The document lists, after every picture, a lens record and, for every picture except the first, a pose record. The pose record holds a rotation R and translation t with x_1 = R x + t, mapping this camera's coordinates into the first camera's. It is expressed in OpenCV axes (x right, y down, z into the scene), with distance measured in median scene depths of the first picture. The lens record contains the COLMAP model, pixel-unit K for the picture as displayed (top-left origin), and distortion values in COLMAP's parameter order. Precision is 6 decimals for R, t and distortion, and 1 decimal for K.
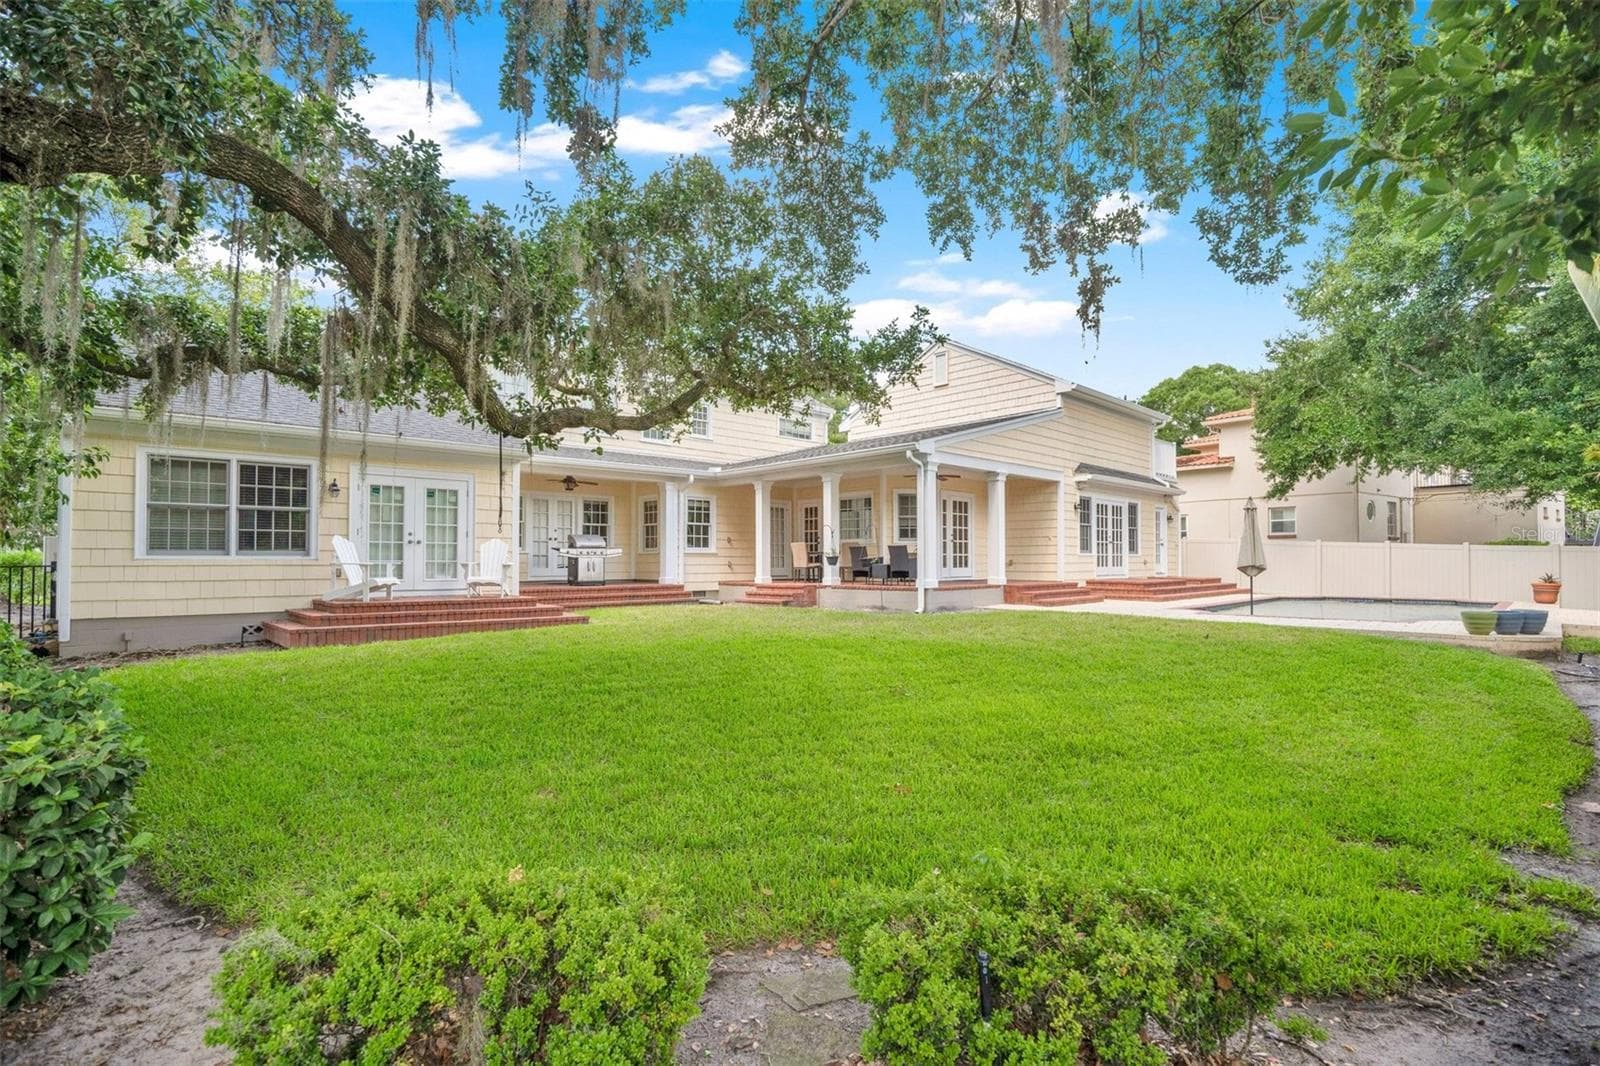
lens RADIAL K [[719.5, 0, 792.3], [0, 719.5, 543.6], [0, 0, 1]] dist [-0.008662, 0.000506]
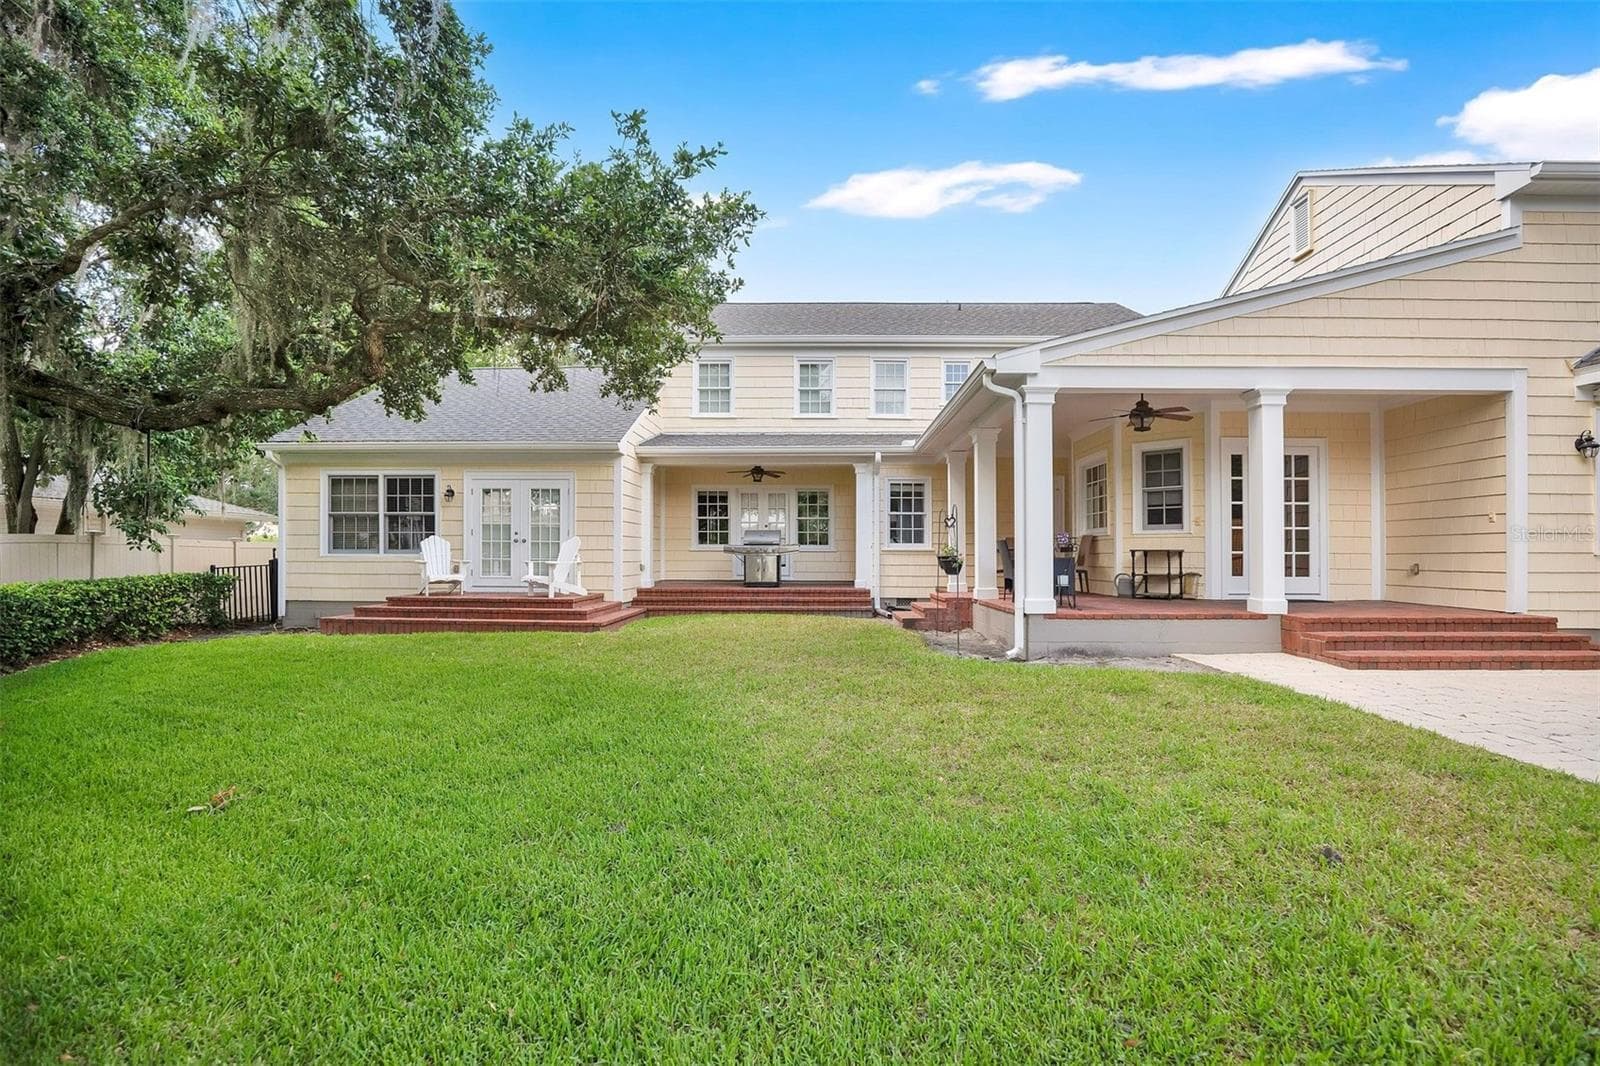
lens RADIAL K [[719.5, 0, 803.5], [0, 719.5, 535.1], [0, 0, 1]] dist [-0.008662, 0.000506]
pose [[0.727872, -0.015321, -0.685541, 0.506305], [0.011497, 0.999883, -0.010138, 0.005104], [0.685616, -0.000503, 0.727963, 0.526497]]
